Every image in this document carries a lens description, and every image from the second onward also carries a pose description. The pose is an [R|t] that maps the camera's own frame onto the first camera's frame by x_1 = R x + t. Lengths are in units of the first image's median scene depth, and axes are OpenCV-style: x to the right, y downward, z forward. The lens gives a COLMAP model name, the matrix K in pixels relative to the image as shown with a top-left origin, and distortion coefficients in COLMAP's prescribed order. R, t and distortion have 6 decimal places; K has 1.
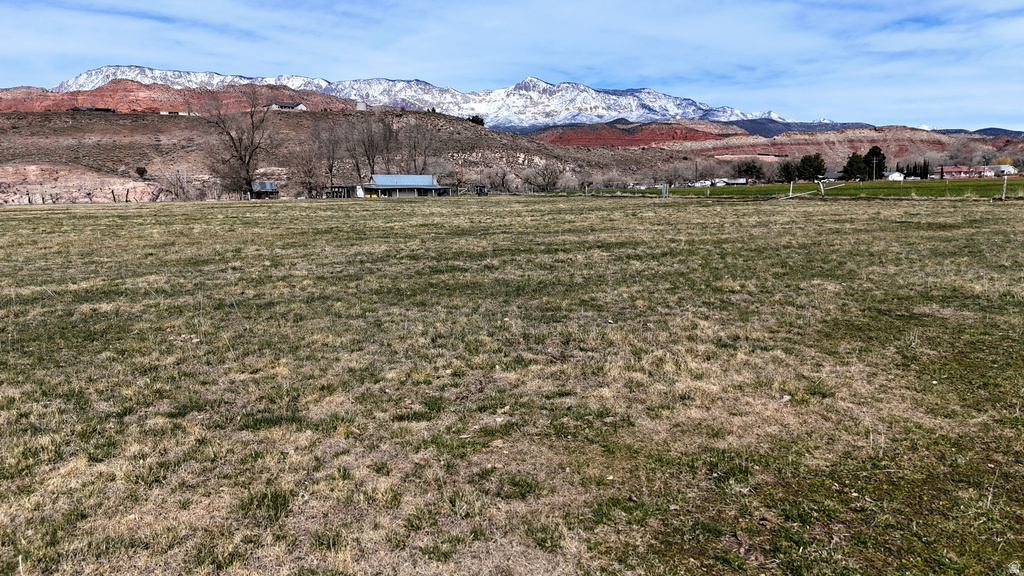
lens RADIAL K [[747.3, 0, 513.1], [0, 747.3, 289.6], [0, 0, 1]] dist [0.086389, -0.079883]
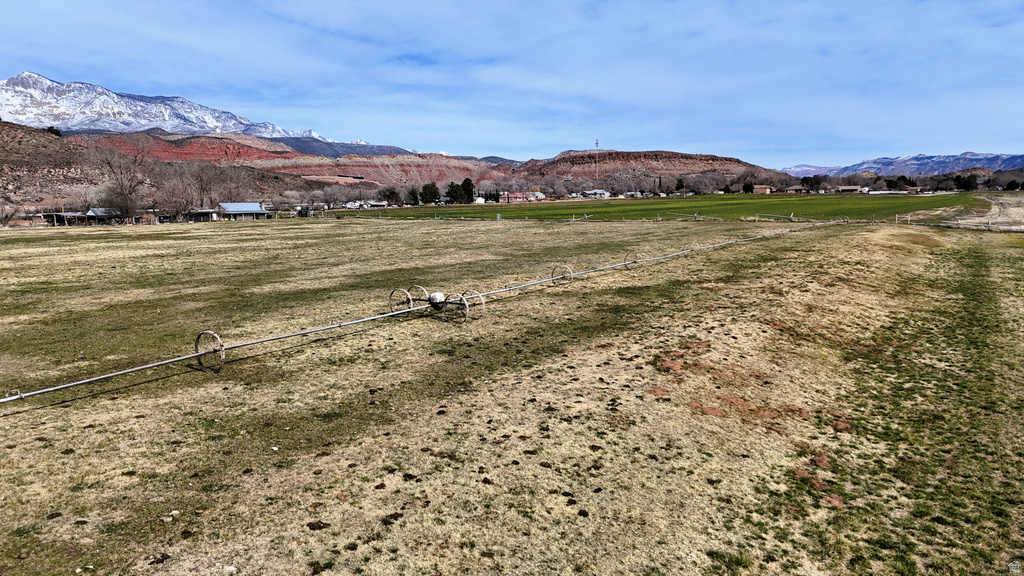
lens RADIAL K [[747.7, 0, 512.0], [0, 747.7, 288.0], [0, 0, 1]] dist [0.078065, -0.059799]
pose [[0.836889, -0.062224, 0.543825, -1.381430], [0.074771, 0.997200, -0.000965, 0.101005], [-0.542242, 0.041470, 0.839198, -1.097882]]
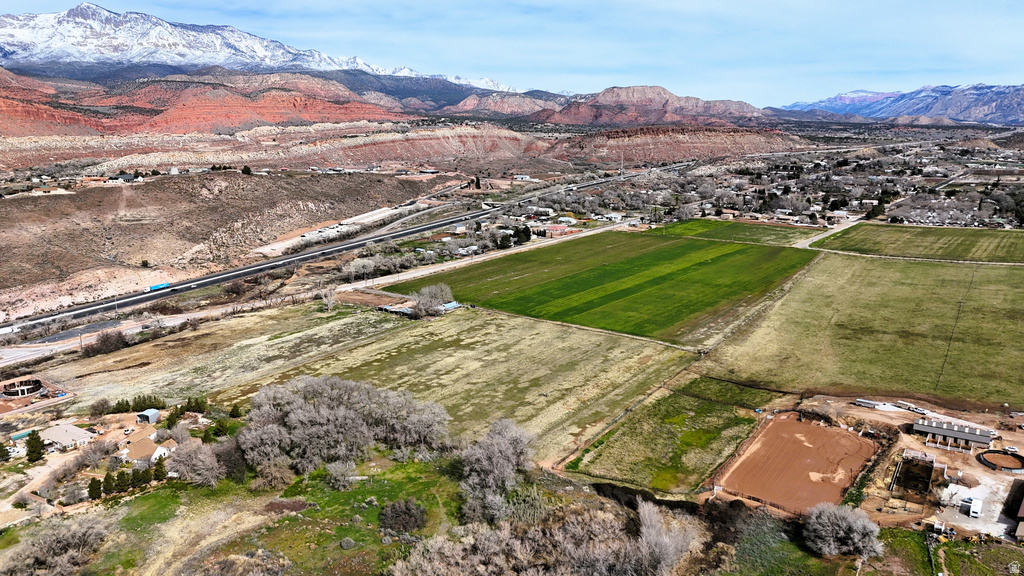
lens RADIAL K [[747.7, 0, 512.0], [0, 747.7, 288.0], [0, 0, 1]] dist [0.078065, -0.059799]
pose [[0.866516, -0.101647, 0.488689, -4.584426], [0.064591, 0.993648, 0.092148, -1.517605], [-0.494952, -0.048282, 0.867578, -6.249427]]
